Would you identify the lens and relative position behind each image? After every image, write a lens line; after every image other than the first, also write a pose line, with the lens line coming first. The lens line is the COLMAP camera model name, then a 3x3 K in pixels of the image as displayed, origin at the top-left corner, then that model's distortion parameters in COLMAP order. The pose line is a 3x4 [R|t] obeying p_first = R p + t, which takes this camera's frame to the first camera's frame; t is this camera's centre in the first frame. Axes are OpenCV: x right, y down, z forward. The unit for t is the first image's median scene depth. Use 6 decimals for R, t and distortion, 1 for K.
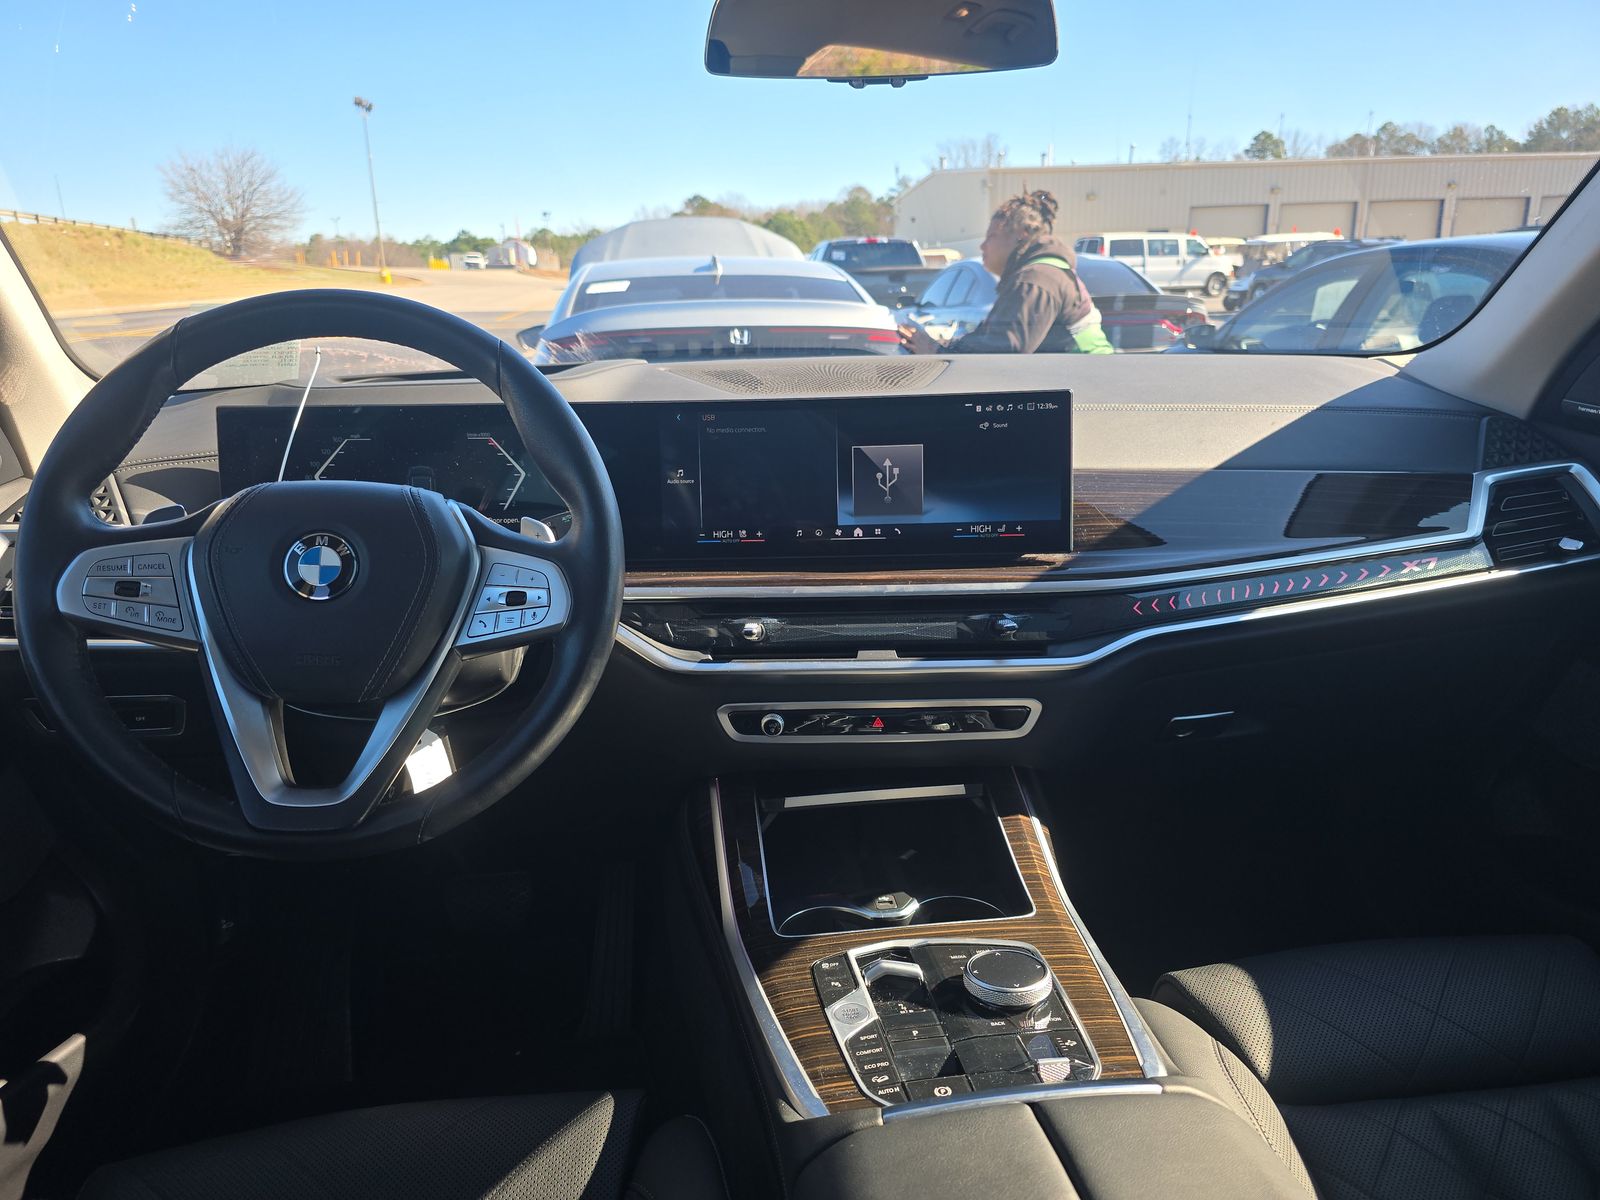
lens RADIAL K [[1132.3, 0, 800.0], [0, 1132.3, 600.0], [0, 0, 1]] dist [0.070234, -0.061925]
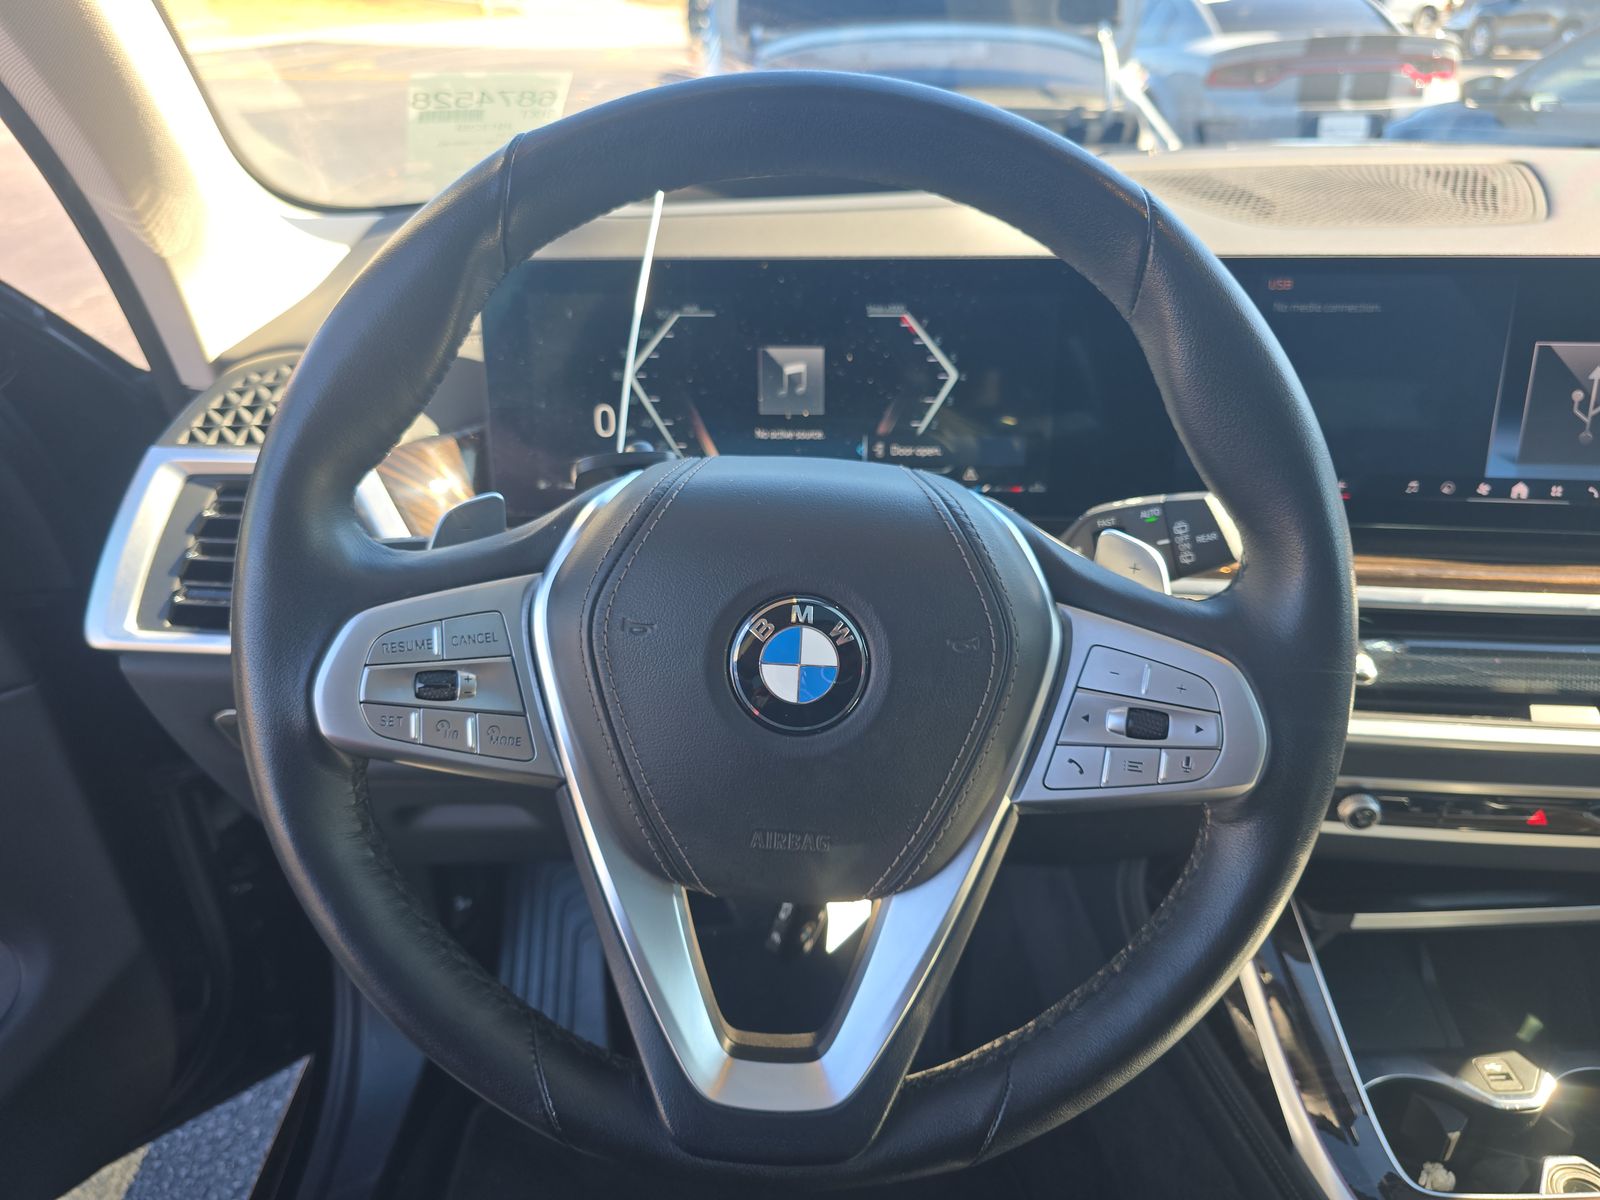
lens RADIAL K [[1132.3, 0, 800.0], [0, 1132.3, 600.0], [0, 0, 1]] dist [0.070234, -0.061925]
pose [[0.994433, 0.054006, -0.090483, -0.360658], [-0.034938, 0.979090, 0.200403, -0.151931], [0.099415, -0.196126, 0.975526, 0.497682]]
